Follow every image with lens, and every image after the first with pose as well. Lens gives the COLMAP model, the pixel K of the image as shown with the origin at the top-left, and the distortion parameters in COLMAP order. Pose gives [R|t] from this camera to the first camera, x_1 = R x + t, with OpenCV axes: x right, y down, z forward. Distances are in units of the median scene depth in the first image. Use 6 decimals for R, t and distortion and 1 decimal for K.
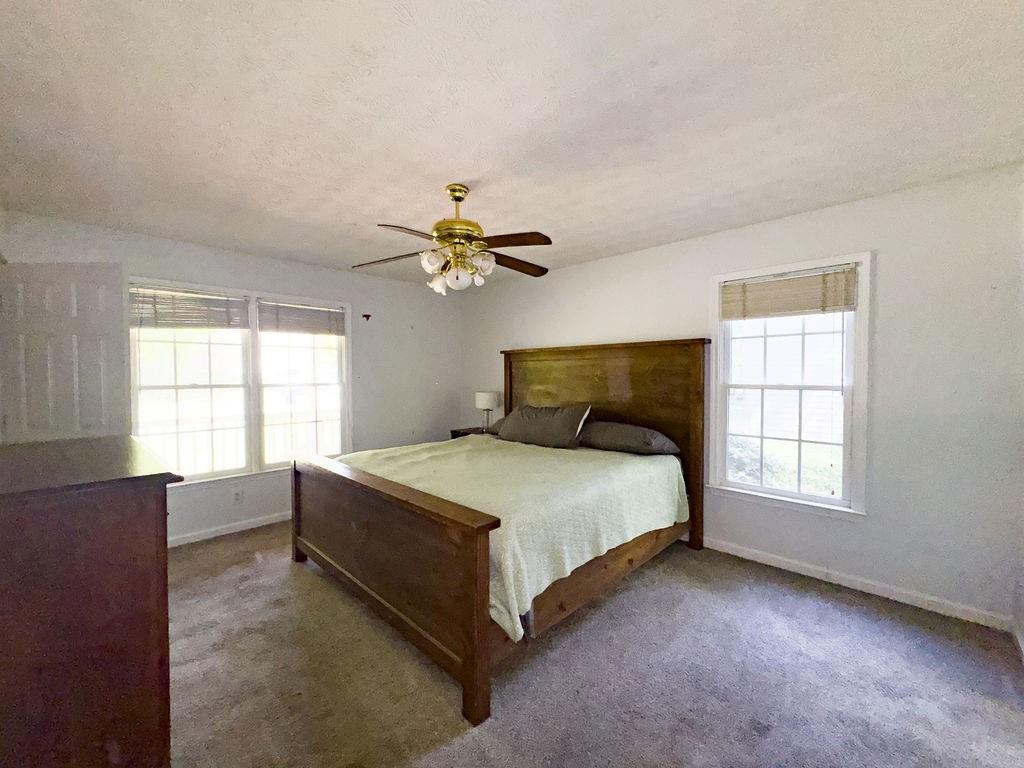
lens RADIAL K [[408.6, 0, 512.0], [0, 408.6, 384.0], [0, 0, 1]] dist [-0.002081, -0.000051]
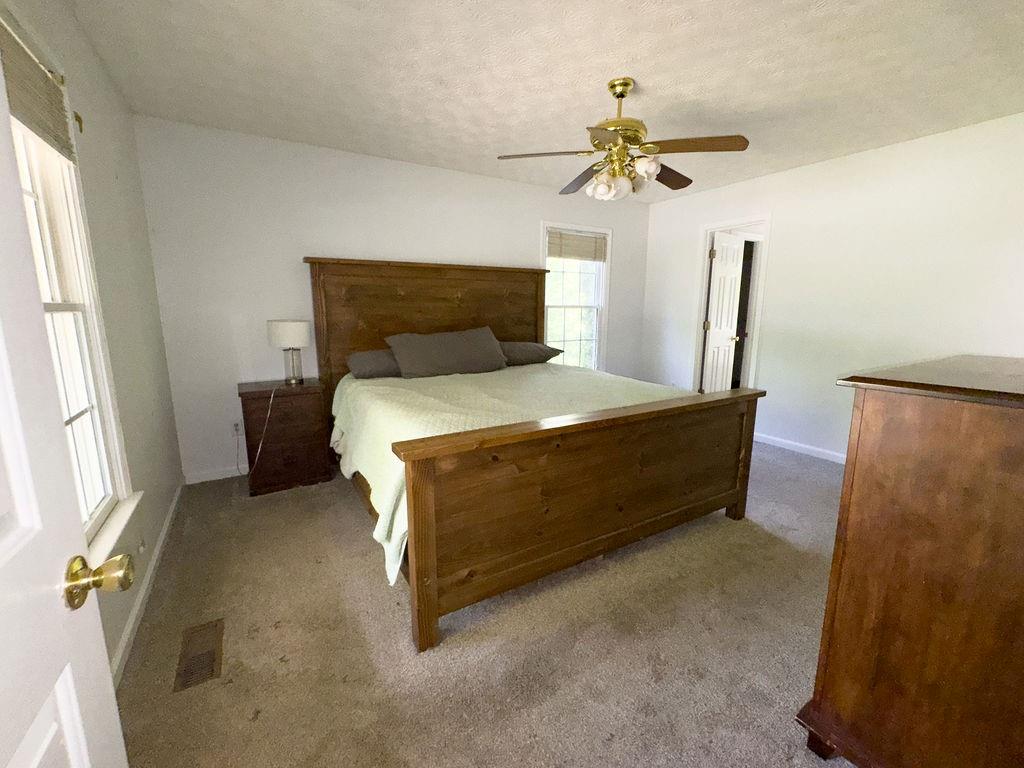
lens RADIAL K [[438.6, 0, 512.0], [0, 438.6, 384.0], [0, 0, 1]] dist [-0.000349, 0.000115]
pose [[0.261252, -0.161297, 0.951699, -1.053788], [0.023947, 0.986719, 0.160659, 0.022660], [-0.964973, -0.019182, 0.261645, 0.813693]]
